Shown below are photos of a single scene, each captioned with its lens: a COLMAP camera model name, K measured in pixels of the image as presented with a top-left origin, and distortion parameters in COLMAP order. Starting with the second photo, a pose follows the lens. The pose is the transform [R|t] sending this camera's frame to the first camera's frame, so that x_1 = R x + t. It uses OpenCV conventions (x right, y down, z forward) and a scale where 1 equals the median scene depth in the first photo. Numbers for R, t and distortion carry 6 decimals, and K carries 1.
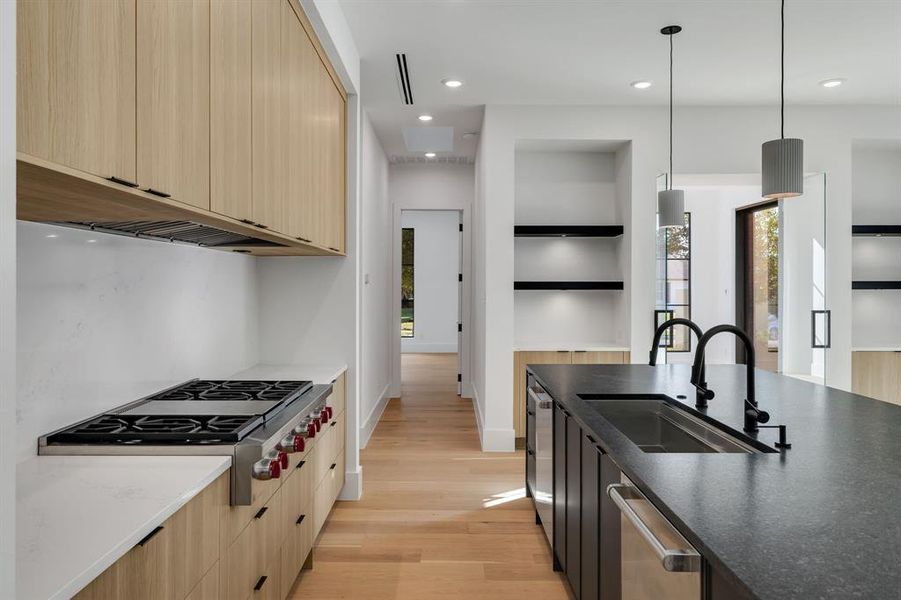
lens RADIAL K [[617.6, 0, 446.5], [0, 617.6, 291.1], [0, 0, 1]] dist [-0.004212, -0.003308]
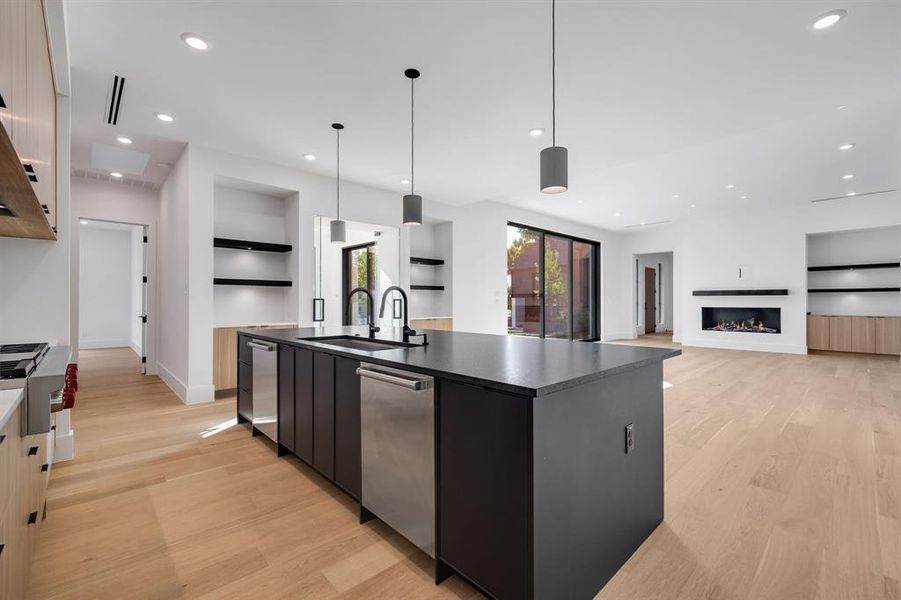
lens RADIAL K [[383.4, 0, 450.3], [0, 383.4, 304.9], [0, 0, 1]] dist [0.002426, 0.000400]
pose [[0.724792, -0.005762, 0.688943, -0.101795], [0.005070, 0.999983, 0.003030, 0.047815], [-0.688949, 0.001296, 0.724809, 0.014376]]
